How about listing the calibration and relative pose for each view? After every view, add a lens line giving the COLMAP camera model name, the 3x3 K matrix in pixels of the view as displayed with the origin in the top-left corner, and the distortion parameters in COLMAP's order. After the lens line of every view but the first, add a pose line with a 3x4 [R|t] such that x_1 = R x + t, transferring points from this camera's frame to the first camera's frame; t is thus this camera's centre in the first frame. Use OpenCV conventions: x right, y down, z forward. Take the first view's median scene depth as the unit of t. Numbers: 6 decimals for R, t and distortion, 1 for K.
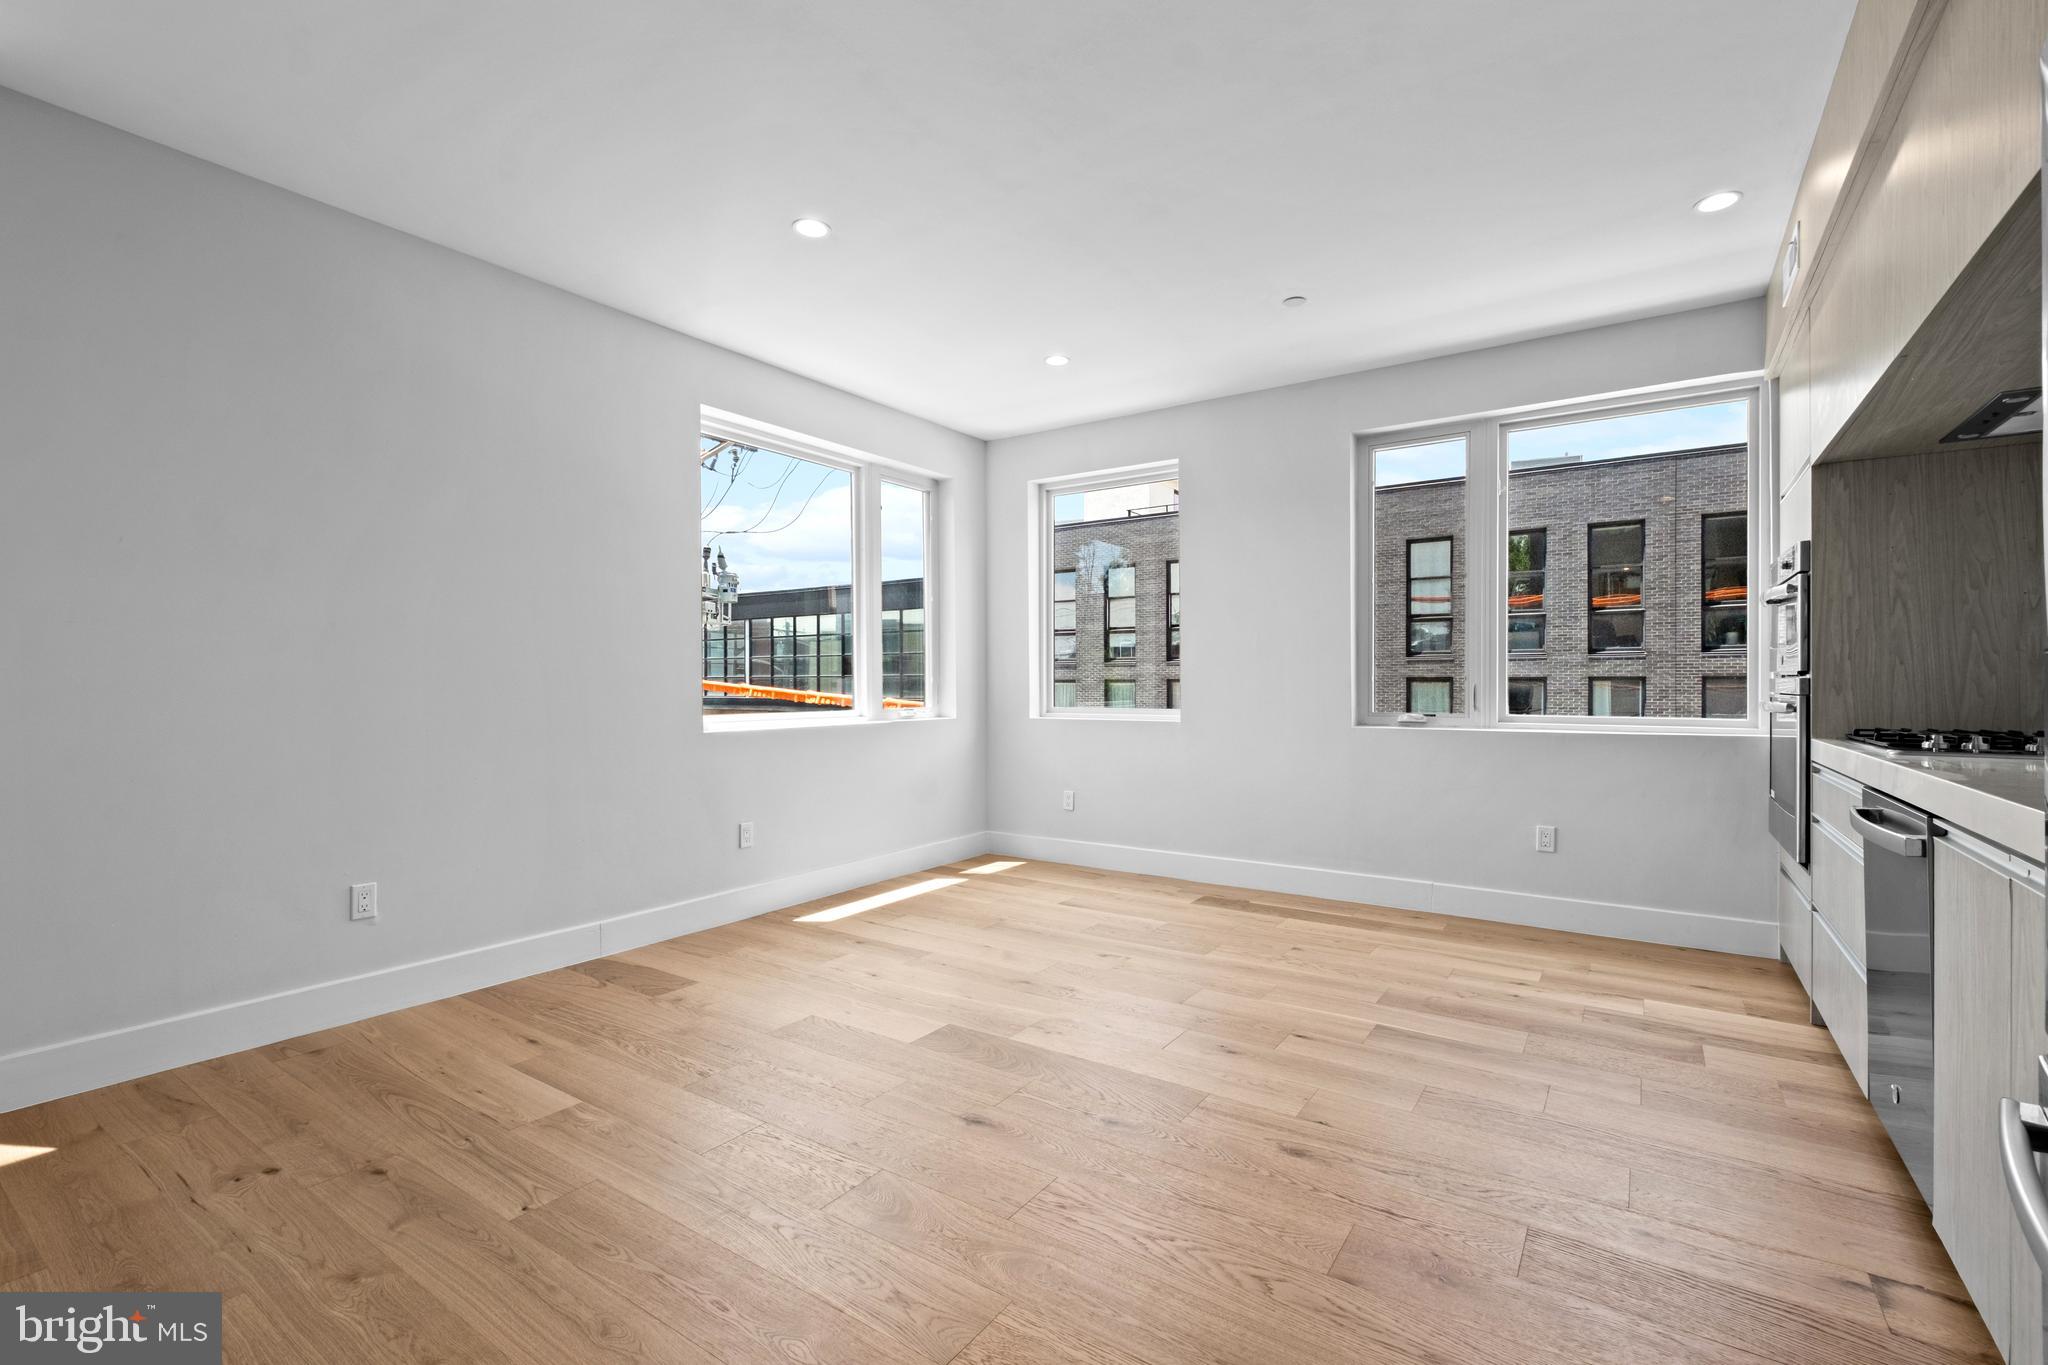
lens RADIAL K [[895.5, 0, 1026.0], [0, 895.5, 693.1], [0, 0, 1]] dist [0.008850, -0.006595]
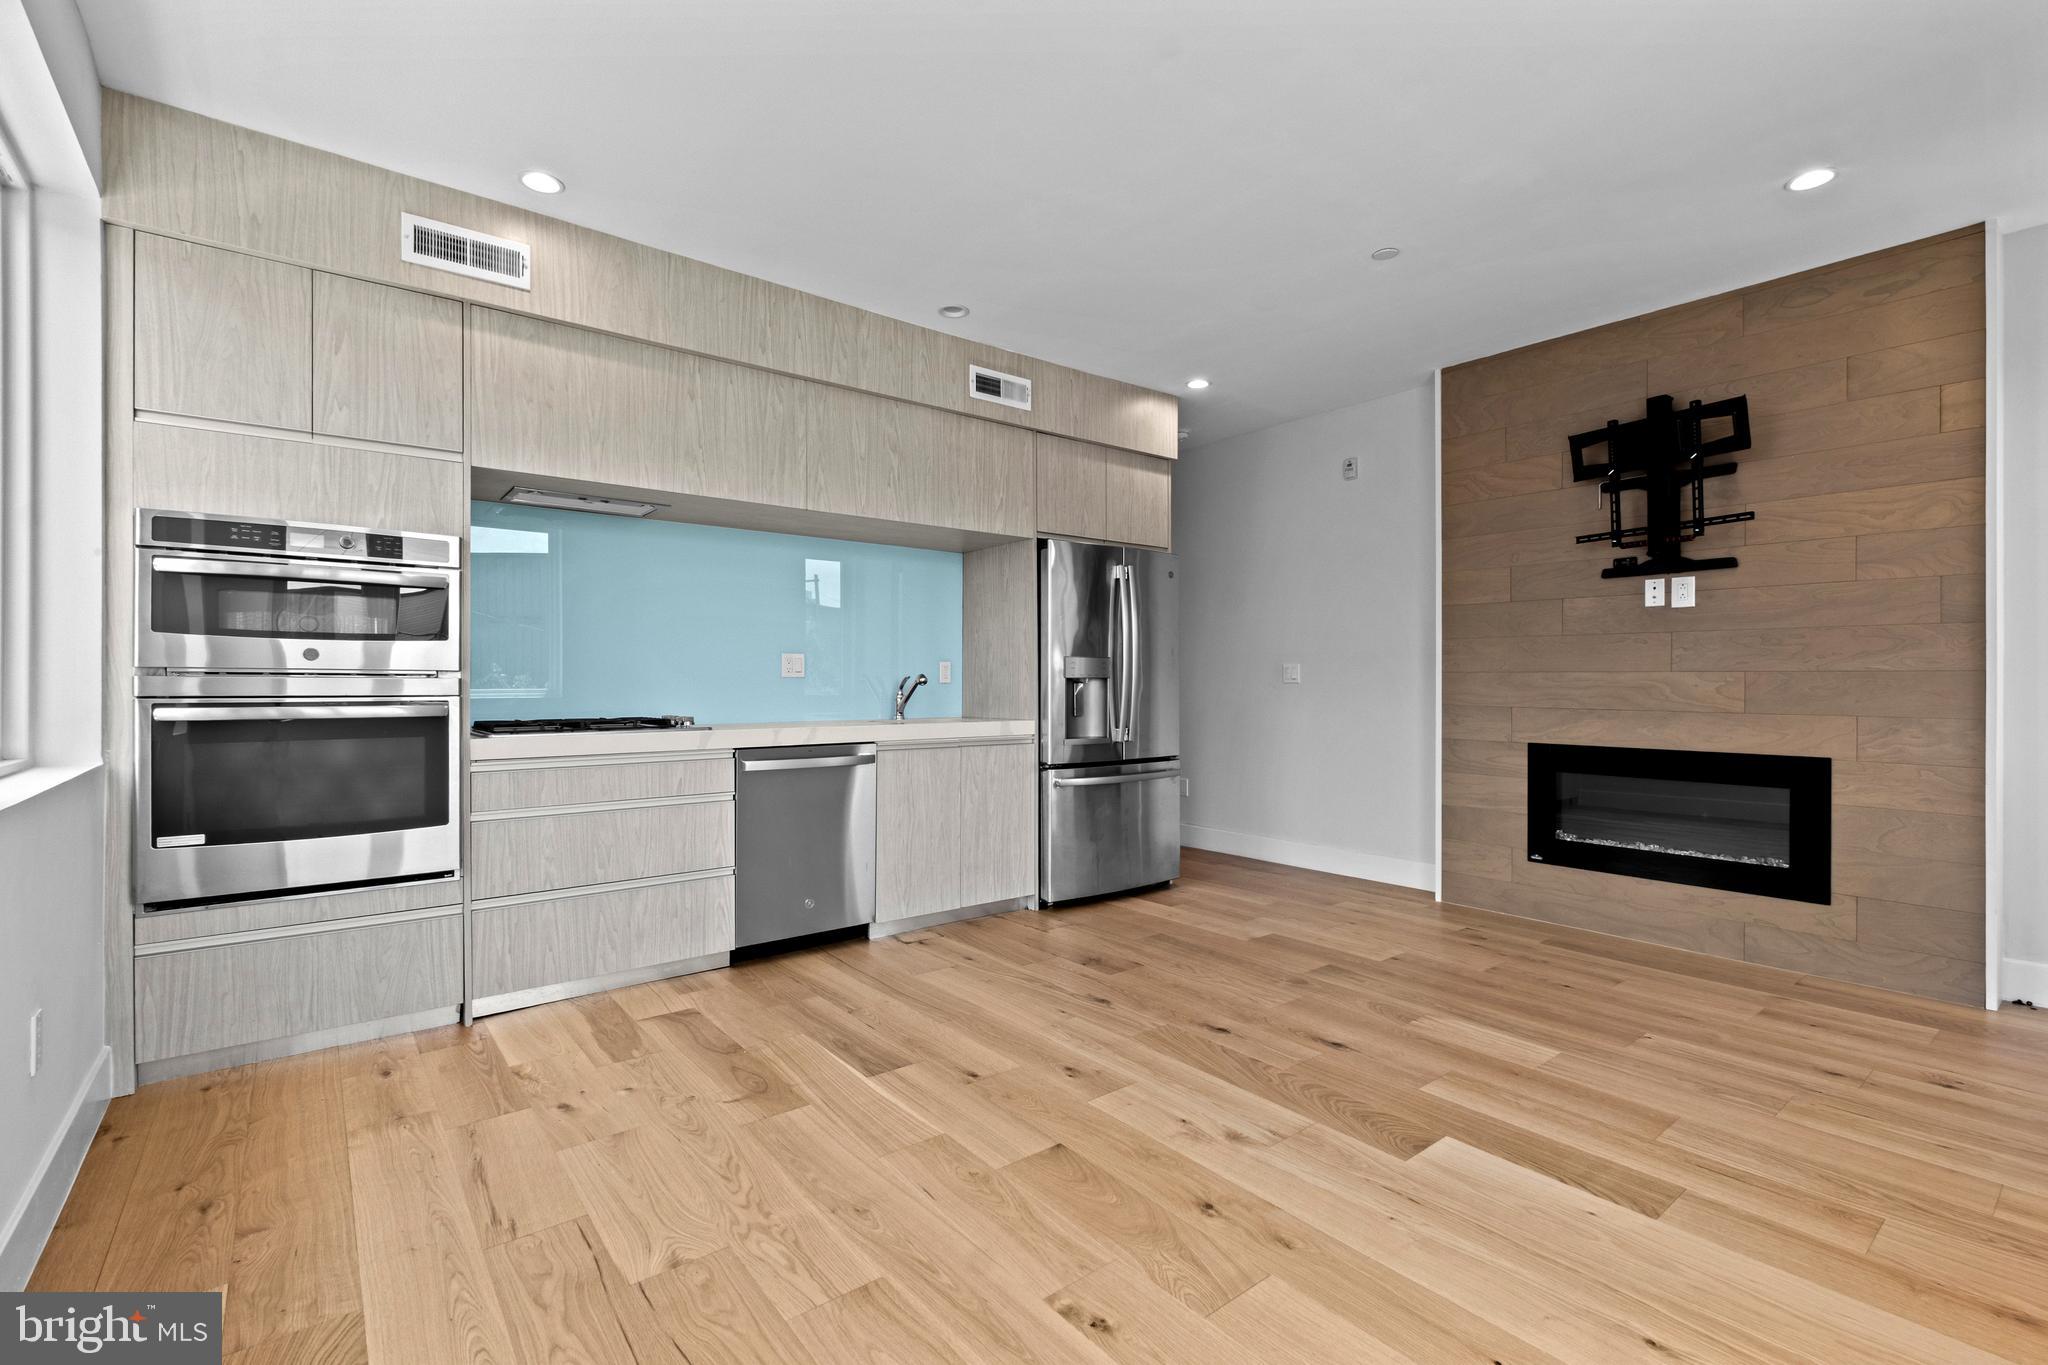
lens RADIAL K [[901.7, 0, 1027.4], [0, 901.7, 689.1], [0, 0, 1]] dist [-0.002284, -0.000687]
pose [[-0.957244, 0.000376, 0.289282, -0.003618], [0.004340, 0.999905, 0.013063, -0.009899], [-0.289250, 0.013760, -0.957155, 1.298846]]
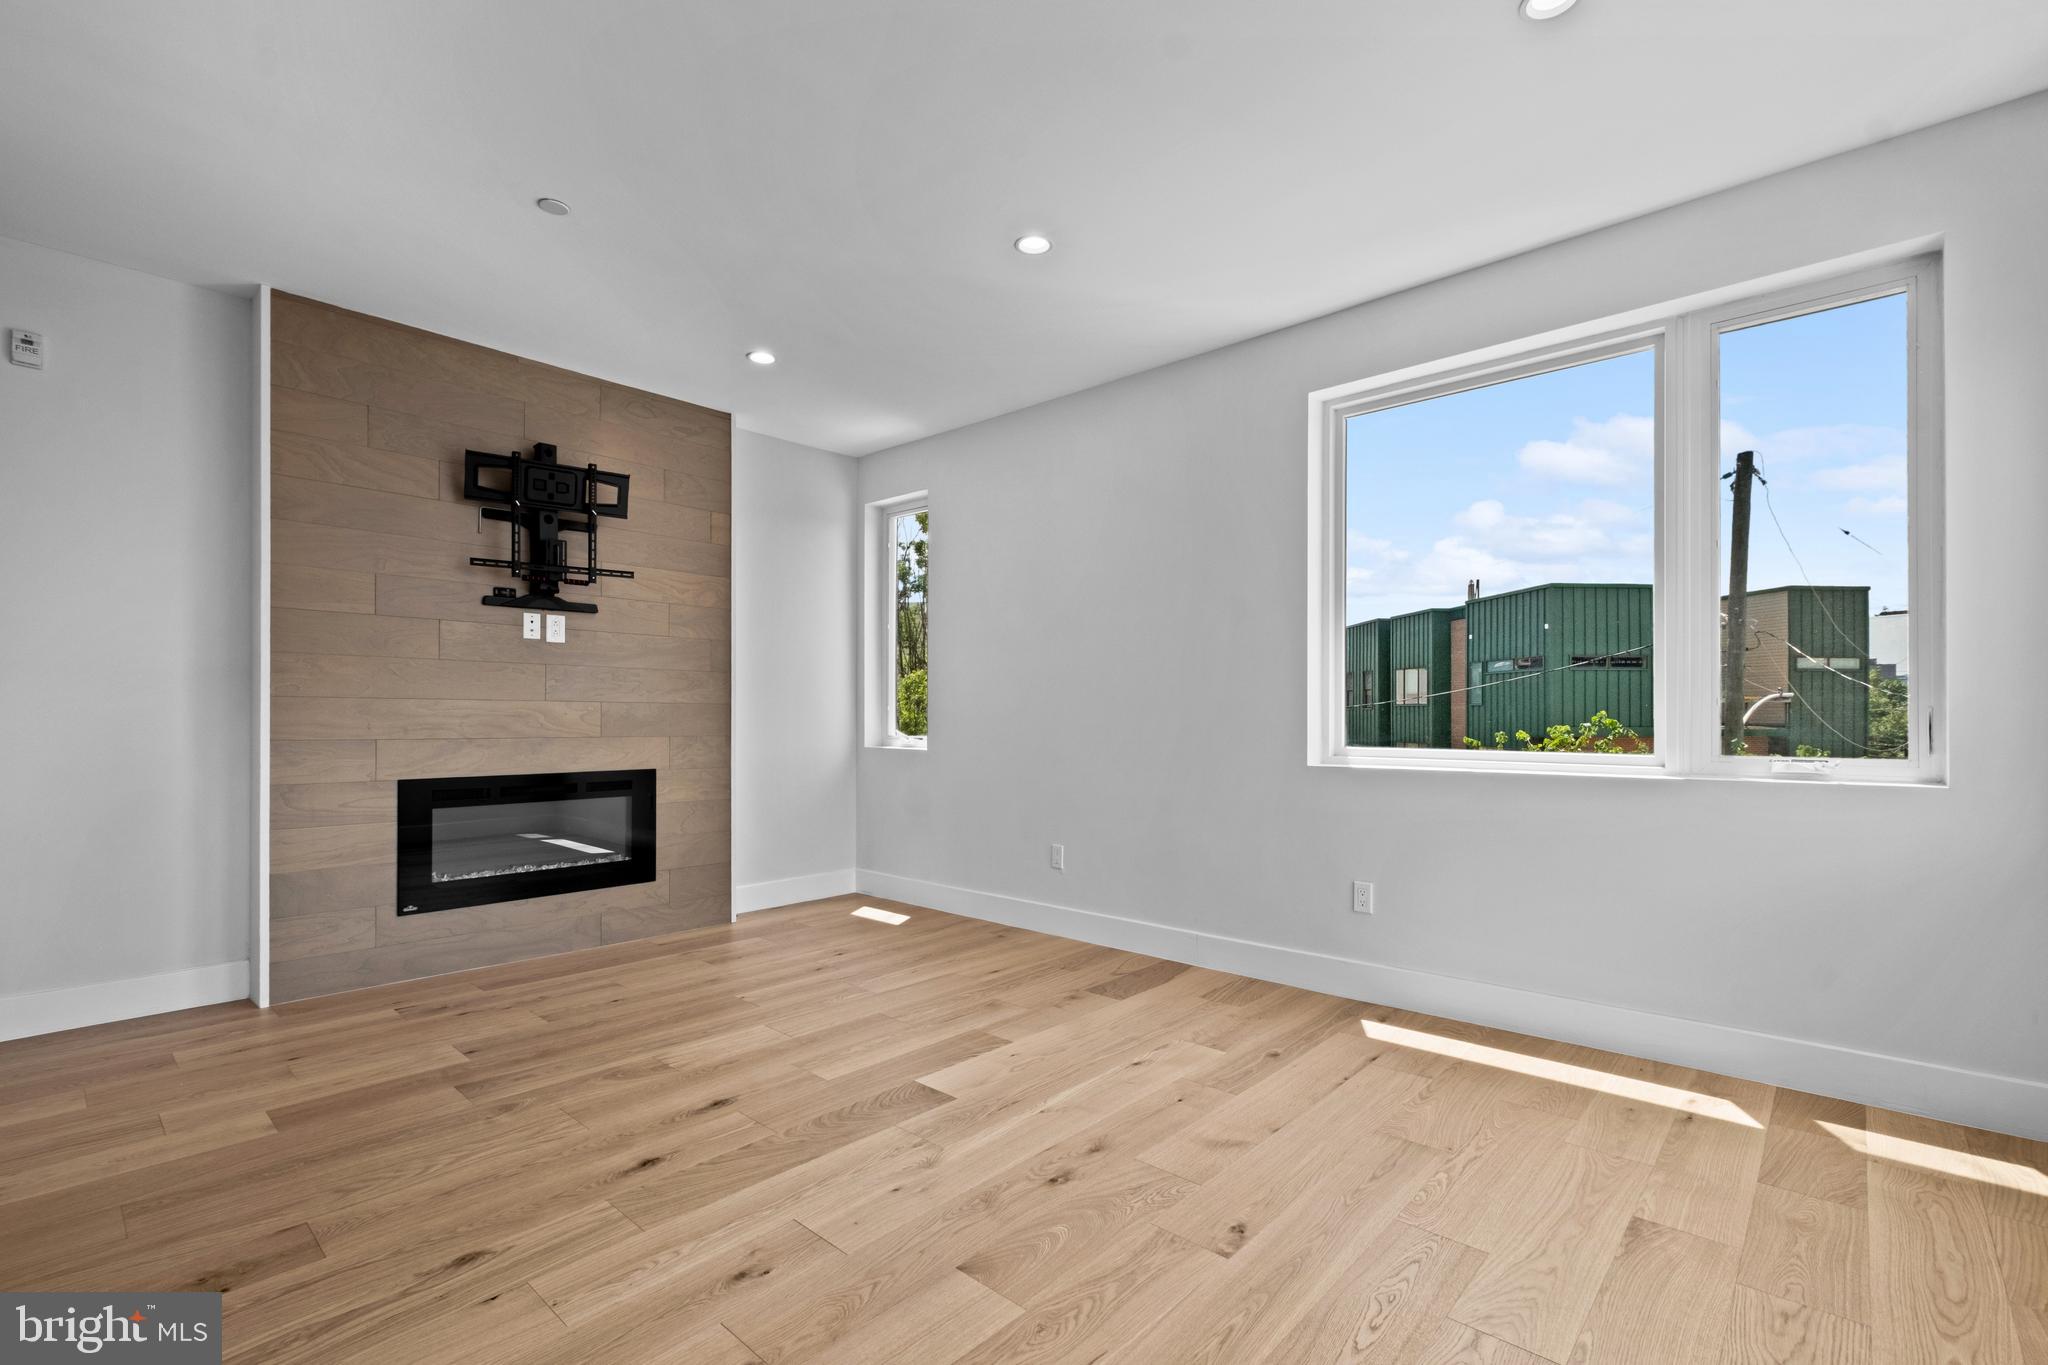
lens RADIAL K [[906.4, 0, 1024.4], [0, 906.4, 714.6], [0, 0, 1]] dist [-0.001727, -0.000640]
pose [[-0.132205, 0.002576, -0.991219, 0.574284], [-0.008227, 0.999959, 0.003696, -0.005703], [0.991188, 0.008644, -0.132178, 0.868420]]
